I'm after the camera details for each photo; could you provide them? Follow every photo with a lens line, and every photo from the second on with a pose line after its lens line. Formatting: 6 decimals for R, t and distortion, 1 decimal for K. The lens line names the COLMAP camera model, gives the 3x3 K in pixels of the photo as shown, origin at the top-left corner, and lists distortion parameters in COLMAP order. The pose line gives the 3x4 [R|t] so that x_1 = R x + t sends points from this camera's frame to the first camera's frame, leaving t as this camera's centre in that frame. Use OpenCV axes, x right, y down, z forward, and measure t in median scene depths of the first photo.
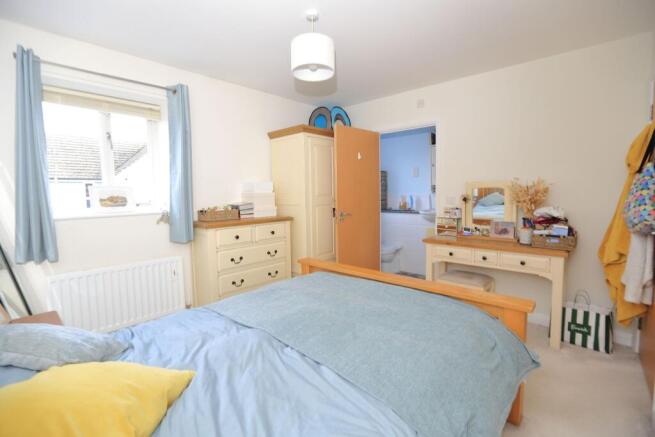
lens RADIAL K [[302.2, 0, 326.0], [0, 302.2, 213.5], [0, 0, 1]] dist [-0.016899, 0.001013]
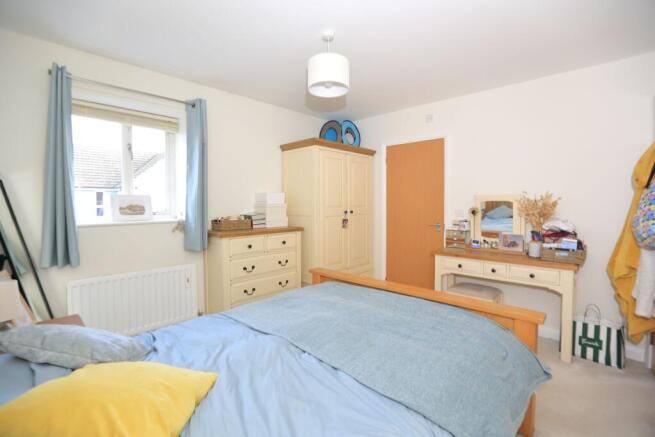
lens RADIAL K [[302.2, 0, 326.0], [0, 302.2, 213.5], [0, 0, 1]] dist [-0.016899, 0.001013]
pose [[0.999770, 0.012014, -0.017761, -0.022075], [-0.012657, 0.999252, -0.036554, 0.001285], [0.017309, 0.036770, 0.999174, -0.026407]]
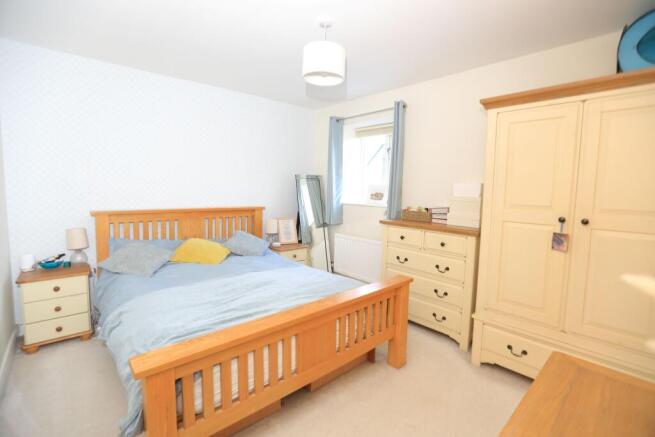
lens RADIAL K [[302.2, 0, 326.0], [0, 302.2, 213.5], [0, 0, 1]] dist [-0.016899, 0.001013]
pose [[-0.086389, 0.100210, -0.991209, 0.842865], [-0.101595, 0.988856, 0.108827, -0.099156], [0.991068, 0.110103, -0.075245, 0.933724]]
